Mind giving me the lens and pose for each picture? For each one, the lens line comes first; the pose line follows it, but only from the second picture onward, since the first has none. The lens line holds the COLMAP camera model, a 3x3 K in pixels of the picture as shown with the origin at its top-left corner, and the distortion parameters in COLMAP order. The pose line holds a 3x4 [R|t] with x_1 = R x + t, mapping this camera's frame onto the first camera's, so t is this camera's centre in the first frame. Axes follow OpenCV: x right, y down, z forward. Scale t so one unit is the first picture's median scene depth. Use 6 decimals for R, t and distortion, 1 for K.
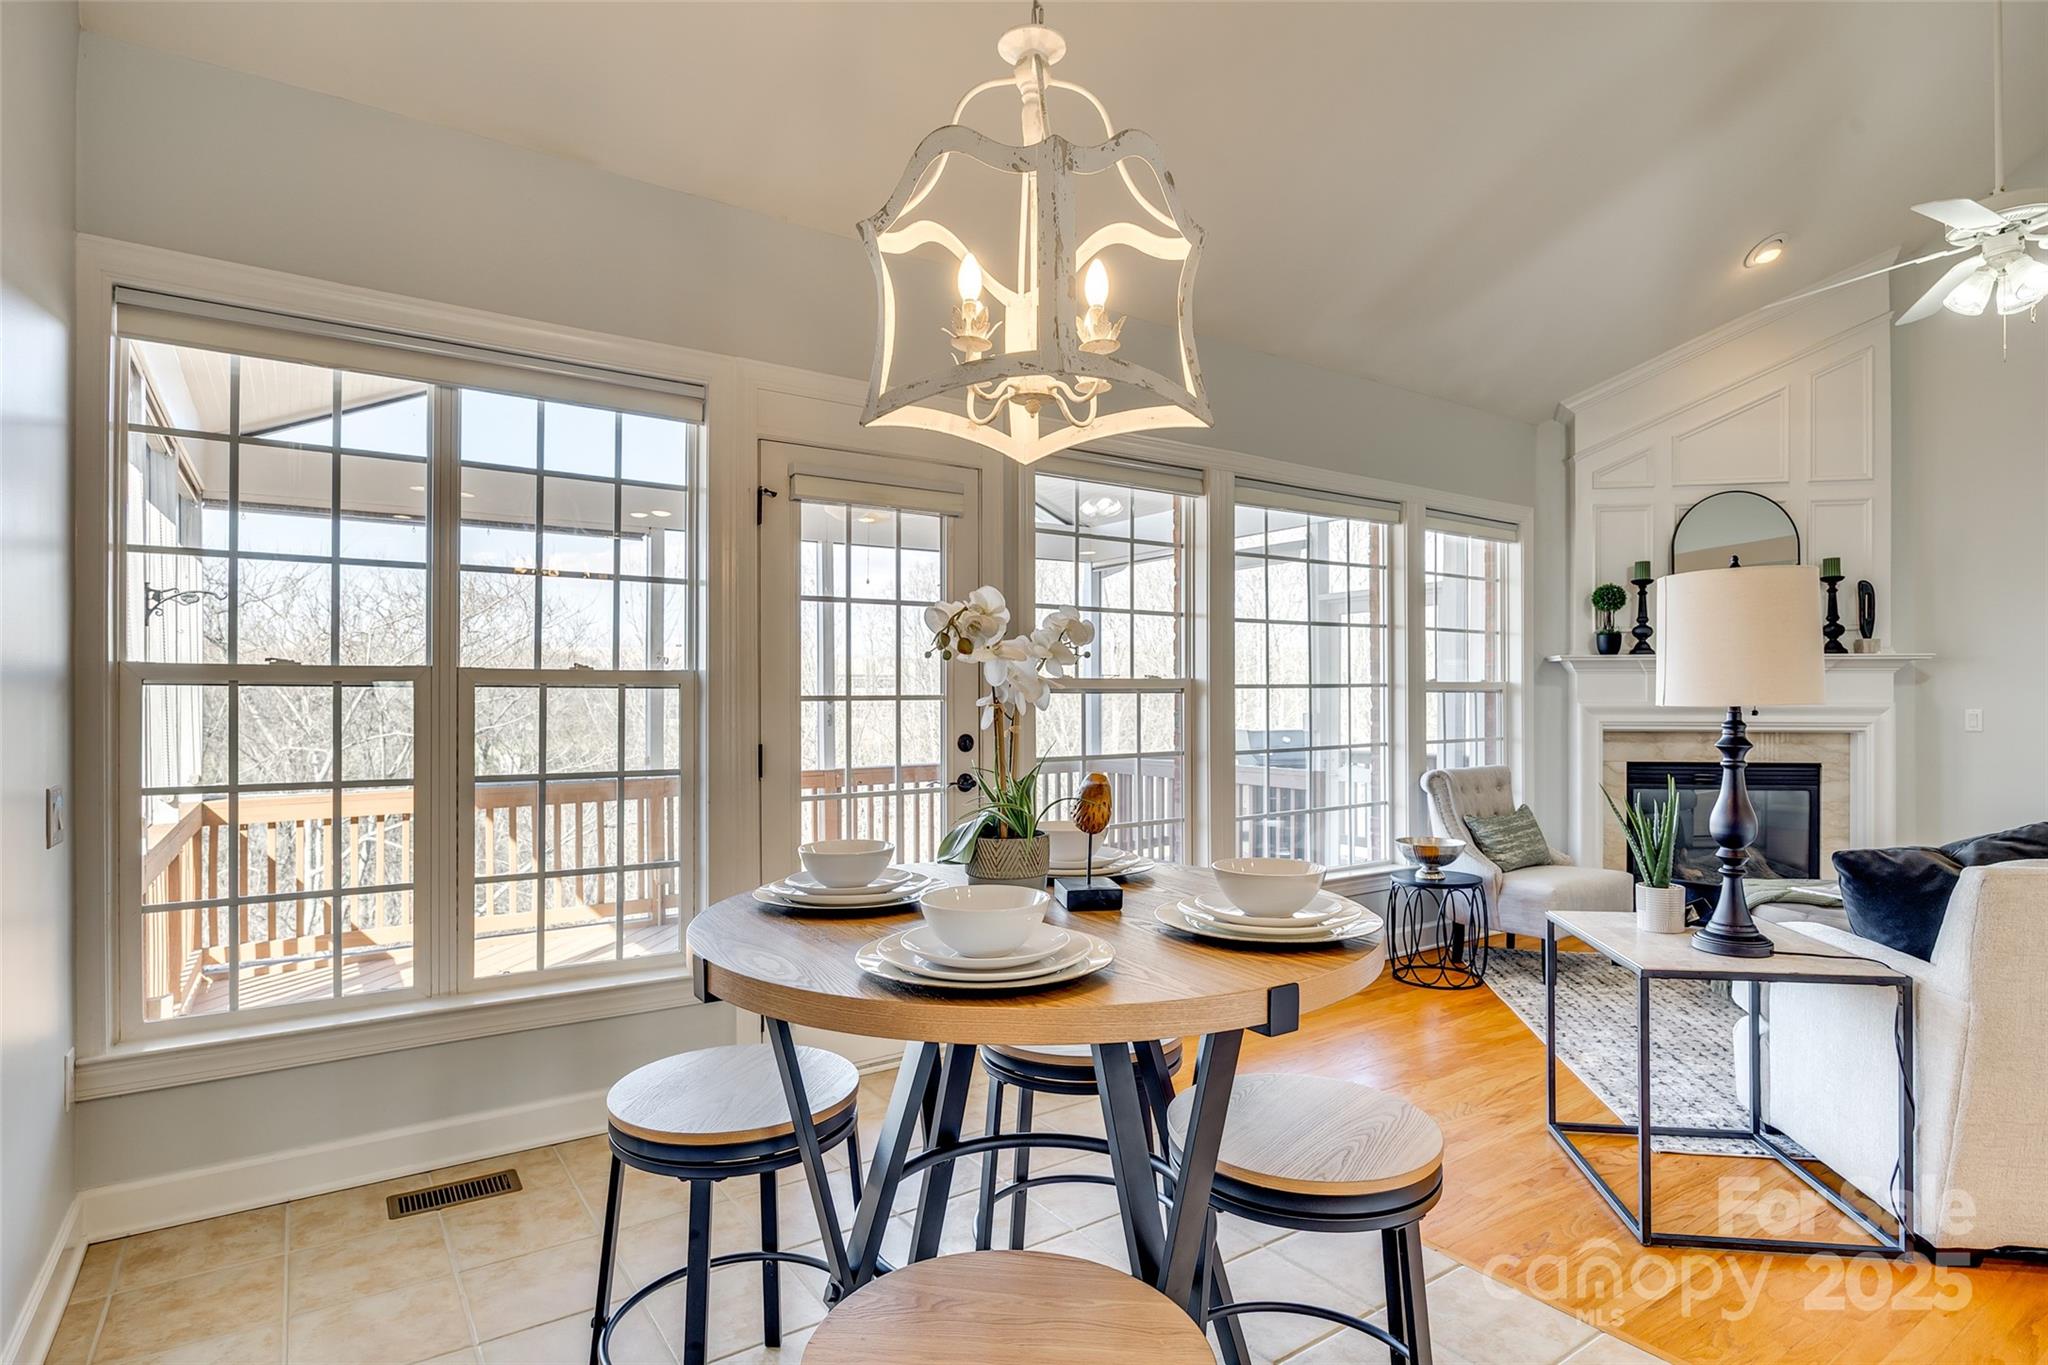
lens RADIAL K [[1068.1, 0, 1025.1], [0, 1068.1, 691.4], [0, 0, 1]] dist [-0.006257, 0.000164]
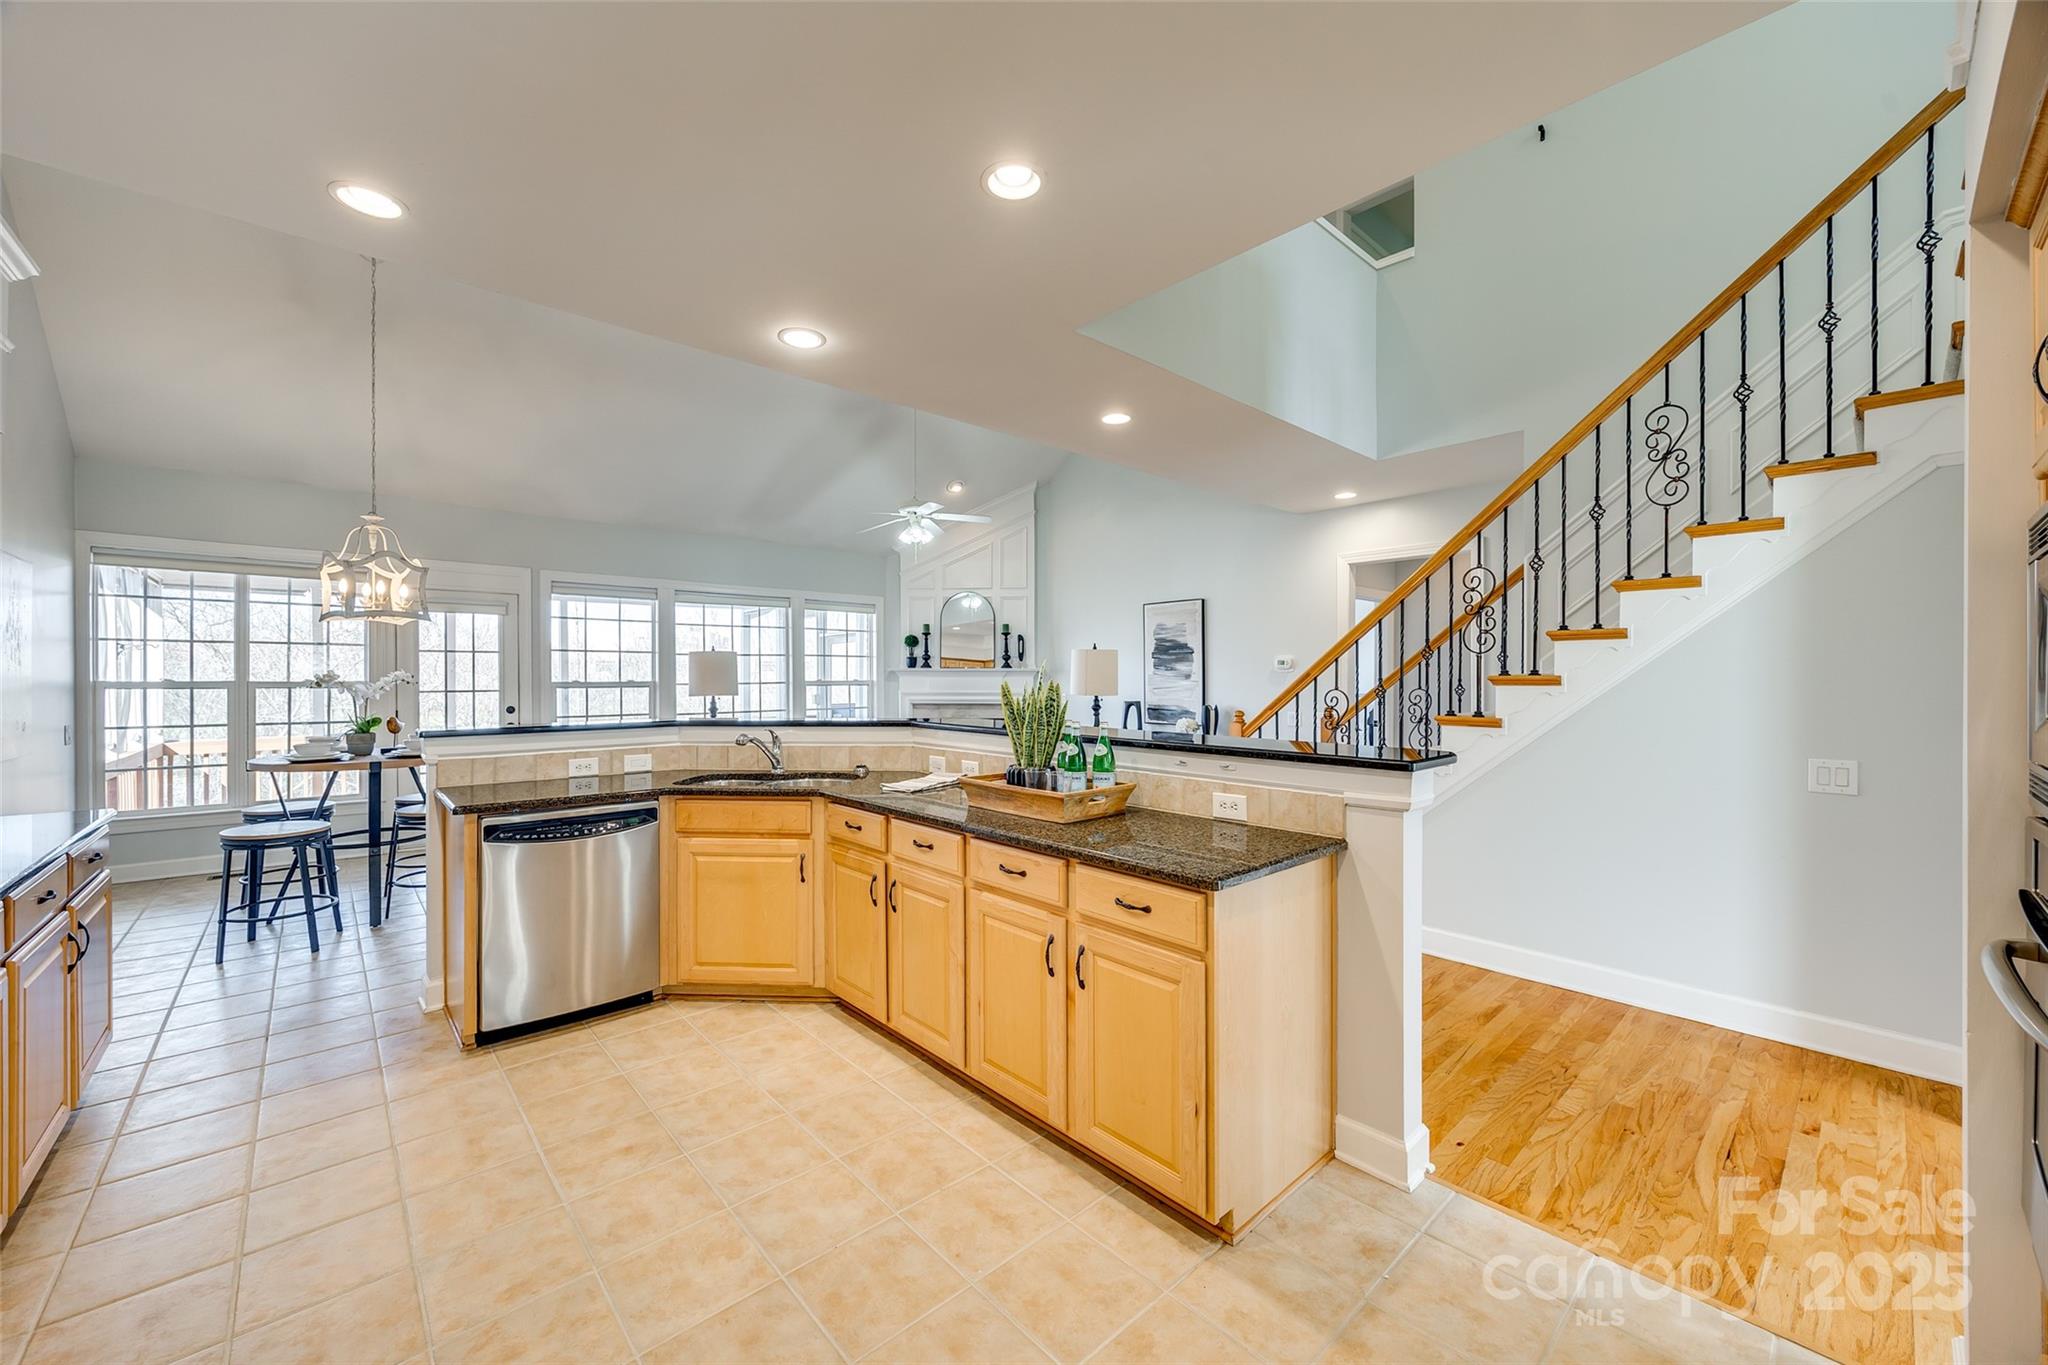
lens RADIAL K [[779.0, 0, 1014.3], [0, 779.0, 680.0], [0, 0, 1]] dist [-0.000378, -0.000491]
pose [[0.992351, 0.001543, 0.123435, 0.566991], [-0.002573, 0.999963, 0.008189, -0.023886], [-0.123418, -0.008444, 0.992319, -0.581926]]
